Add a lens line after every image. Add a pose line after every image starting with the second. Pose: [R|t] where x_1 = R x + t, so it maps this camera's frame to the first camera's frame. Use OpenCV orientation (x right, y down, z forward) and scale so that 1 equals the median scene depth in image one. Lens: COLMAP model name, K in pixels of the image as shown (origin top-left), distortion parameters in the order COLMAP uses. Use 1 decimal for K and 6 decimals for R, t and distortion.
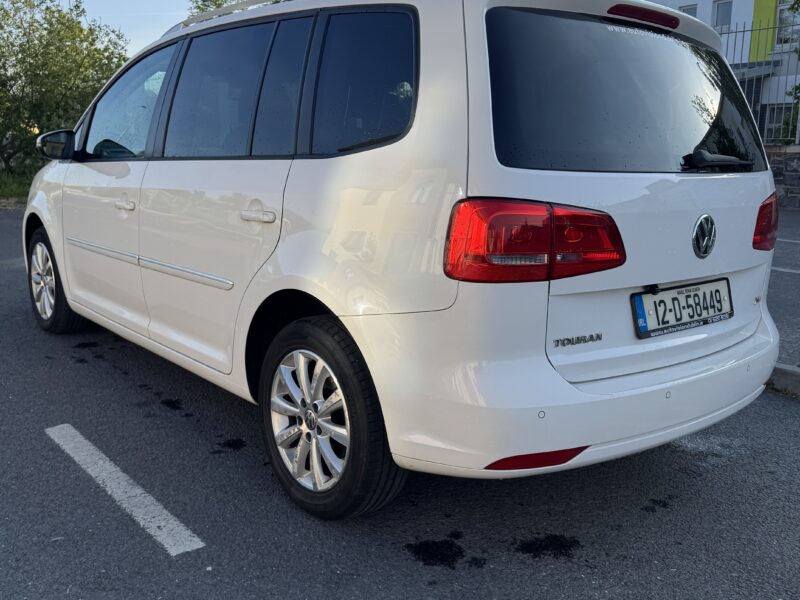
lens RADIAL K [[769.0, 0, 390.7], [0, 769.0, 295.9], [0, 0, 1]] dist [0.192370, -0.455793]
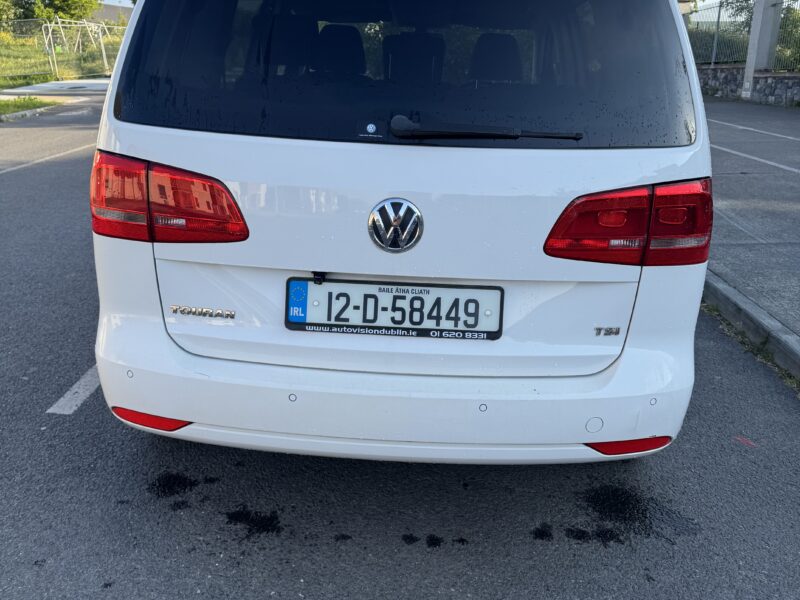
lens RADIAL K [[769.0, 0, 390.7], [0, 769.0, 295.9], [0, 0, 1]] dist [0.192370, -0.455793]
pose [[0.738490, 0.204054, -0.642647, 0.907979], [-0.143100, 0.978827, 0.146357, -0.119365], [0.658905, -0.016120, 0.752054, 0.400538]]
